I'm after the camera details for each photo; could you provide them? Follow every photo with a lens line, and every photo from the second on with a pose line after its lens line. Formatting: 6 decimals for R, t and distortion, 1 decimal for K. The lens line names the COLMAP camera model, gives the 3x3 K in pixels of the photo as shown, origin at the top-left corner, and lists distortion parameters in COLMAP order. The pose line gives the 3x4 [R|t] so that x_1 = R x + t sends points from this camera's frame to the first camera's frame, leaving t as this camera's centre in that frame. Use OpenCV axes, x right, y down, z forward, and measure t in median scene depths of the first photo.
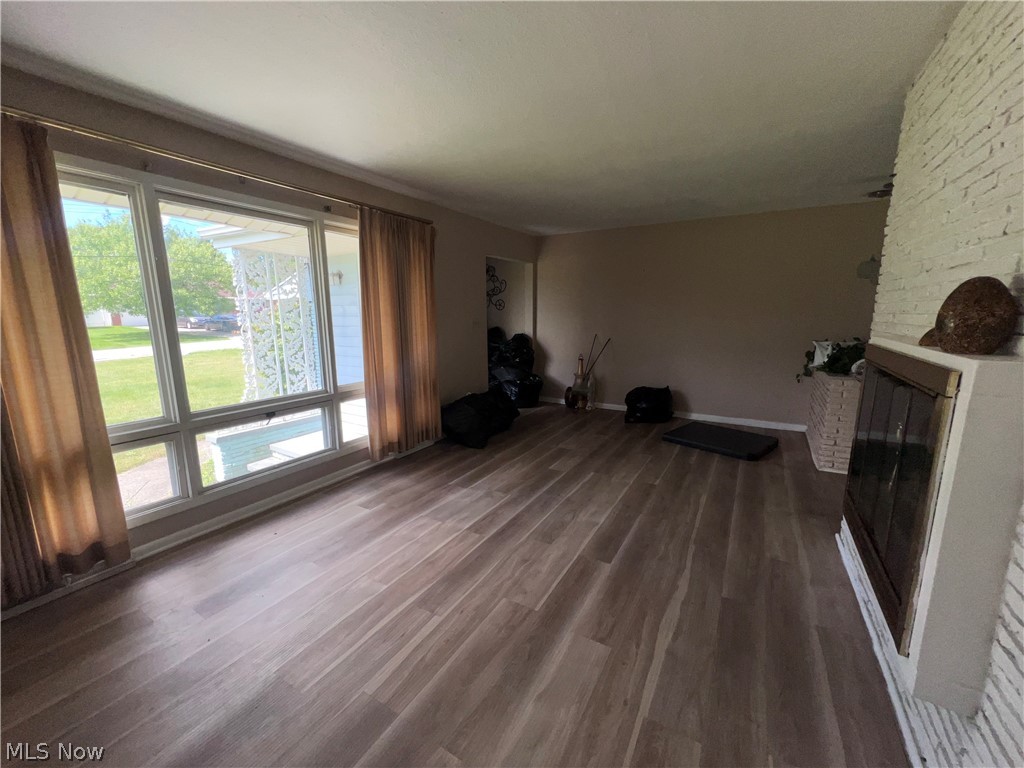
lens RADIAL K [[411.0, 0, 512.0], [0, 411.0, 384.0], [0, 0, 1]] dist [0.000083, -0.000012]
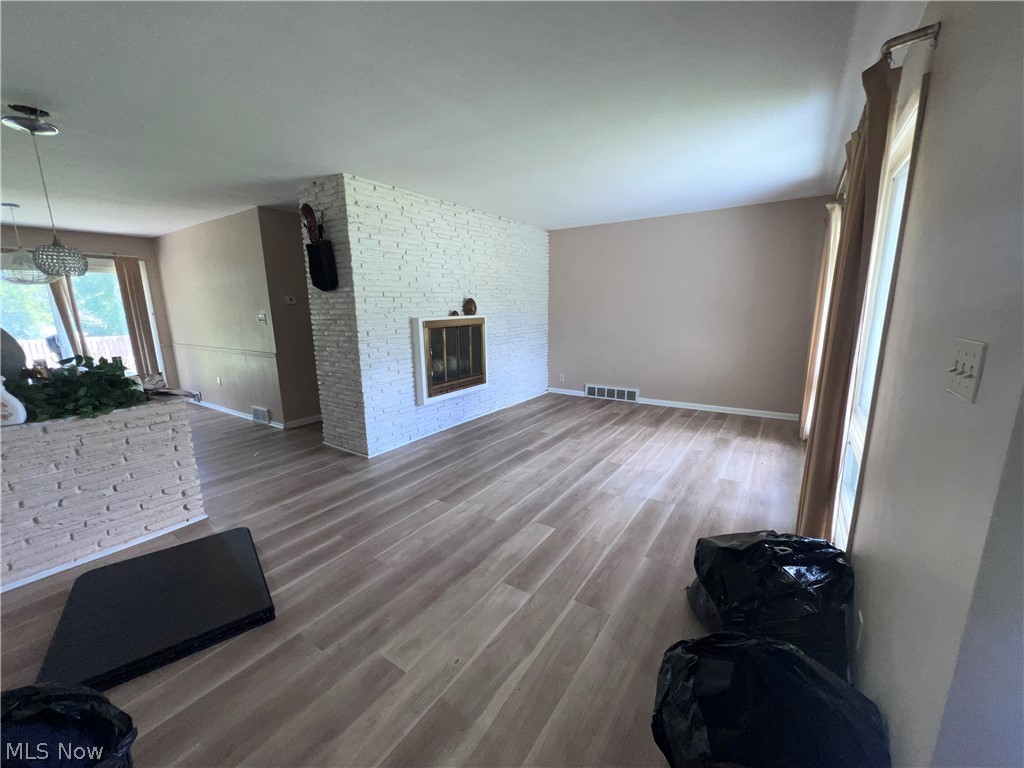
lens RADIAL K [[411.0, 0, 512.0], [0, 411.0, 384.0], [0, 0, 1]] dist [0.000083, -0.000012]
pose [[-0.997844, 0.006744, 0.065276, 0.156099], [0.029752, 0.933092, 0.358405, -0.380427], [-0.058492, 0.359574, -0.931281, 2.136479]]
